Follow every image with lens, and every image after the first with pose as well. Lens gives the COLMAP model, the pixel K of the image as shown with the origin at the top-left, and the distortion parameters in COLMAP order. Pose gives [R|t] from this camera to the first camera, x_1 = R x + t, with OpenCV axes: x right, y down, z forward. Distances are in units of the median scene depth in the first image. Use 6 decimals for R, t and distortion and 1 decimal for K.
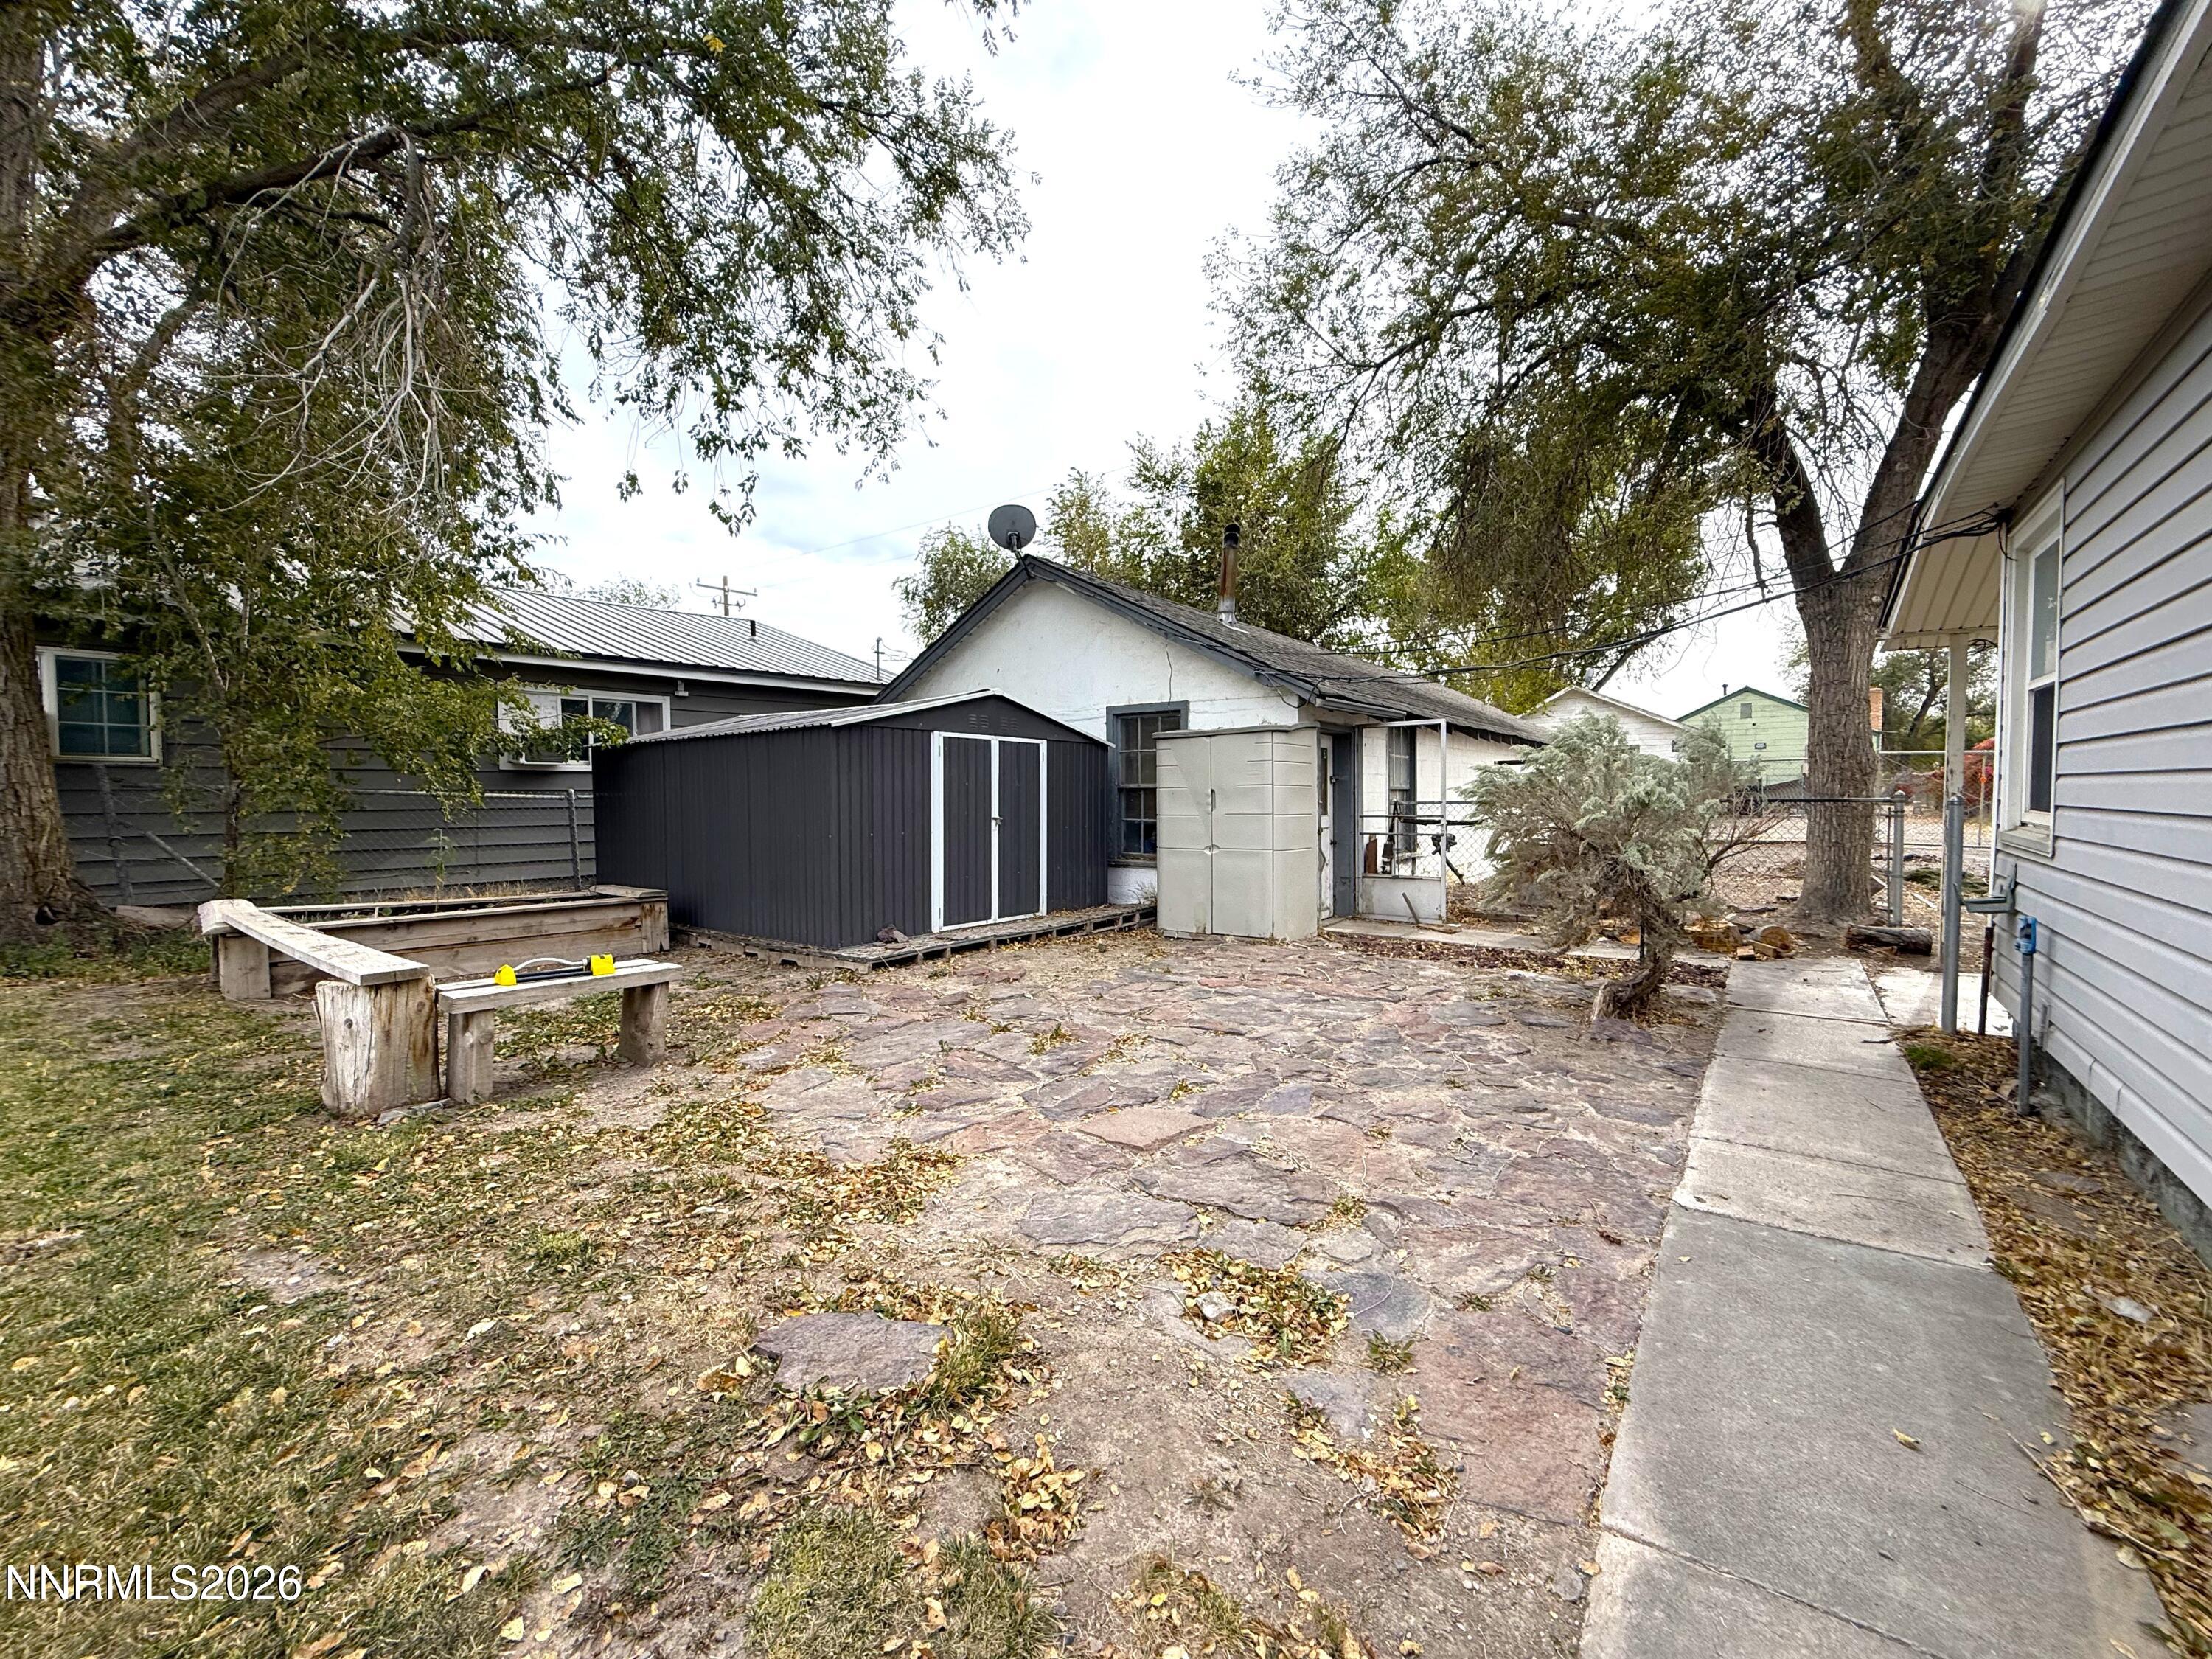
lens RADIAL K [[897.2, 0, 1106.0], [0, 897.2, 829.5], [0, 0, 1]] dist [0.001029, 0.000243]
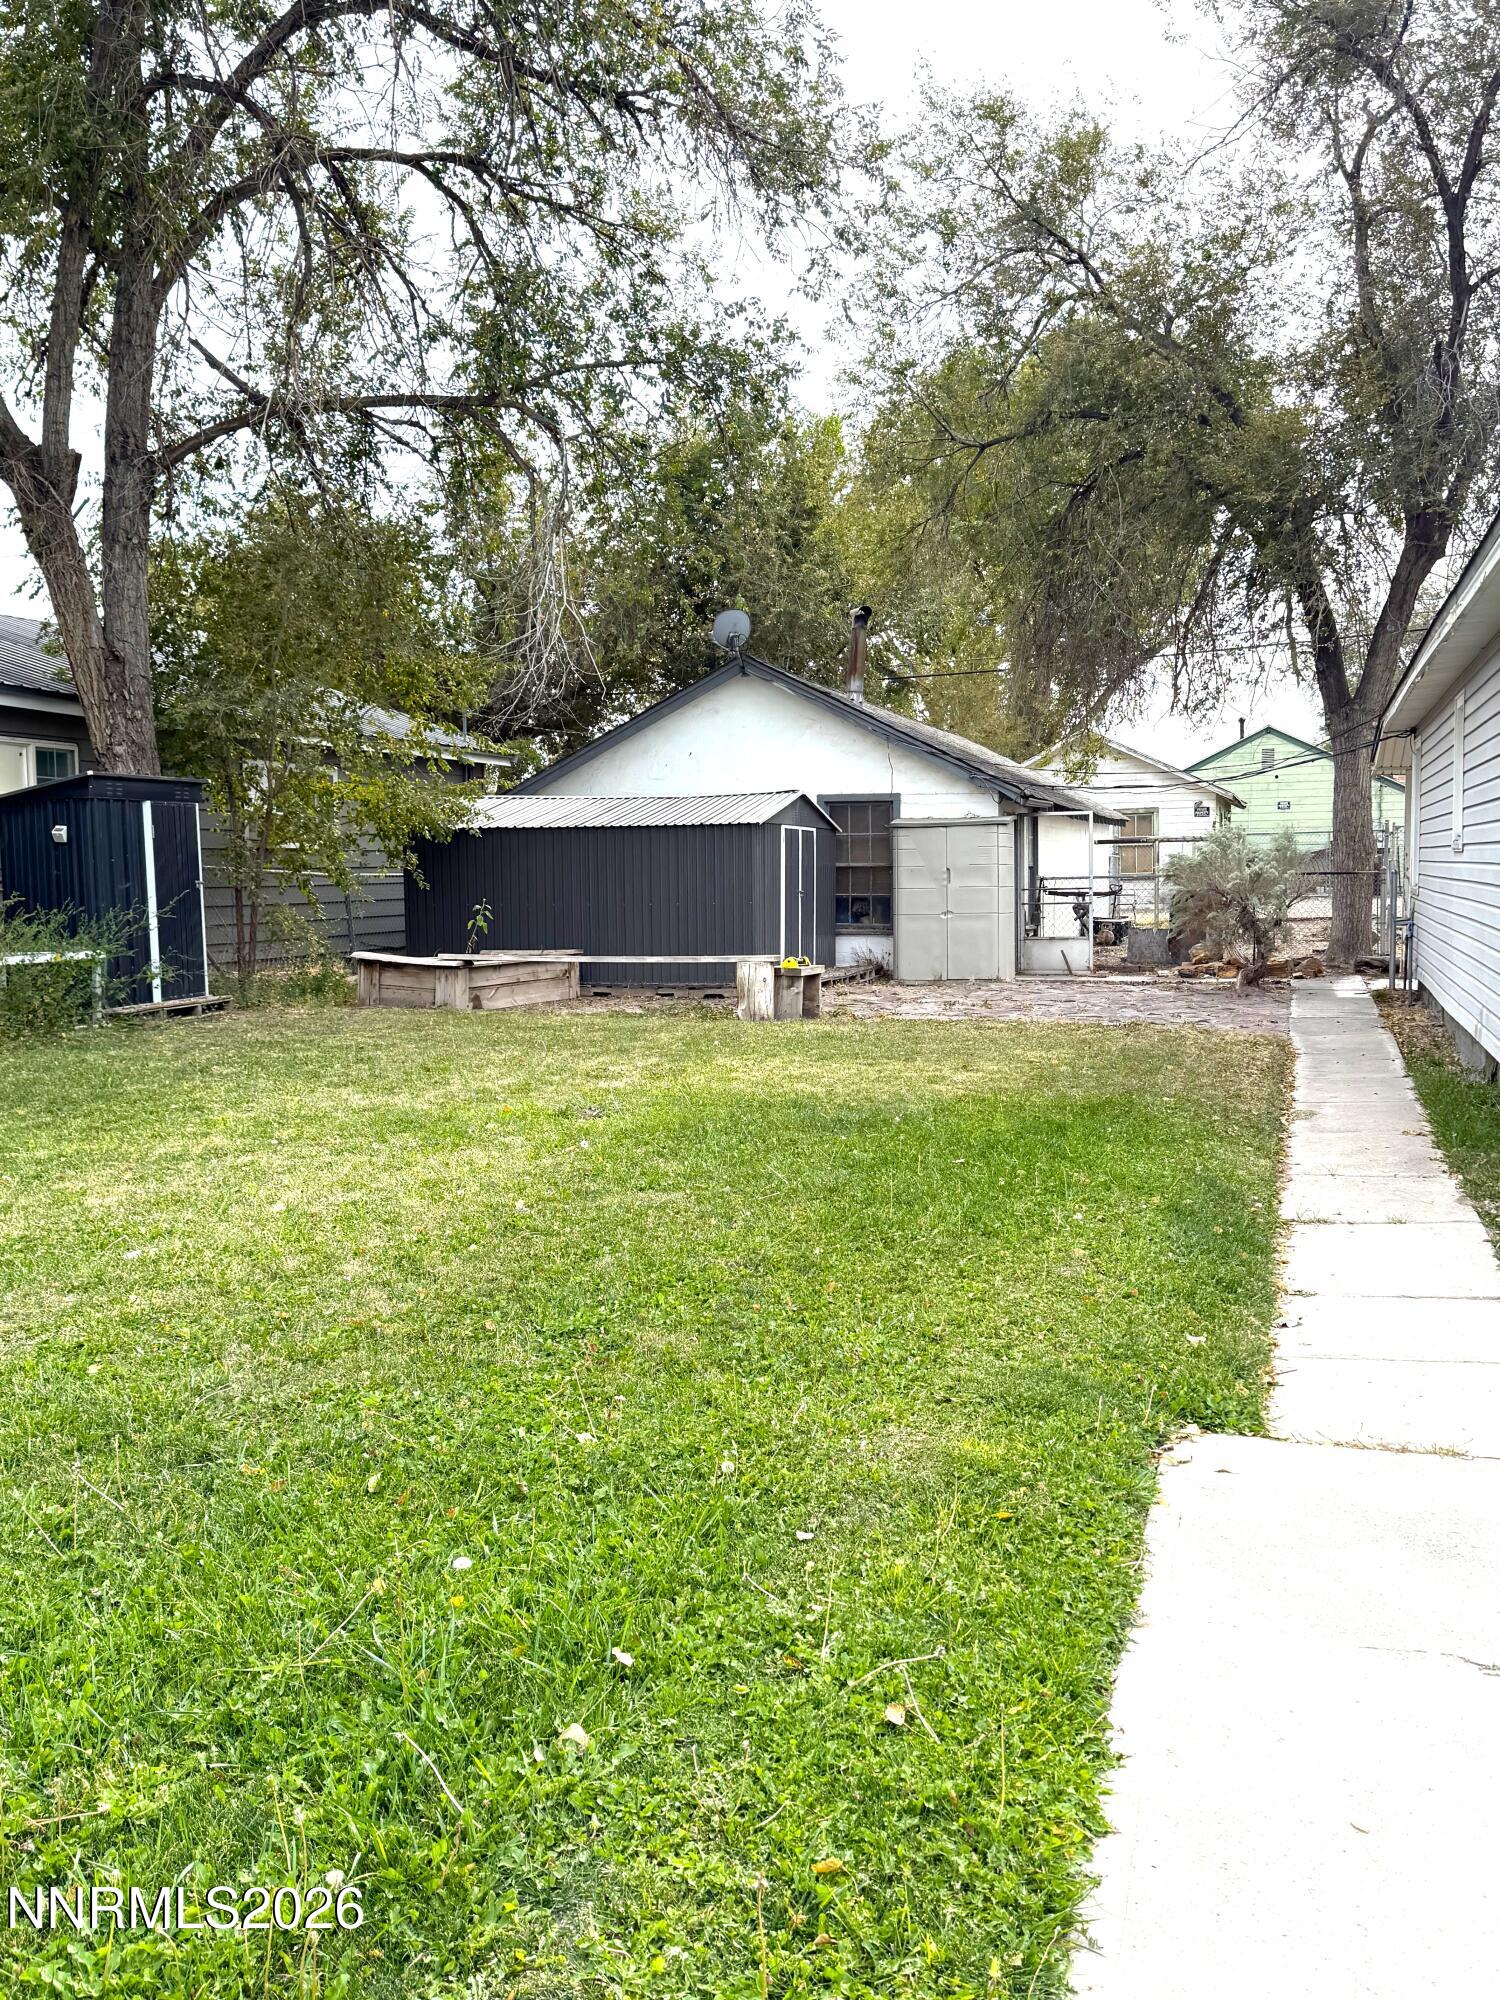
lens RADIAL K [[1795.7, 0, 750.0], [0, 1795.7, 1000.0], [0, 0, 1]] dist [0.086195, -0.007593]
pose [[0.939284, -0.026252, 0.342134, -0.955959], [0.015067, 0.999263, 0.035308, 0.046944], [-0.342809, -0.028009, 0.938988, -1.235460]]
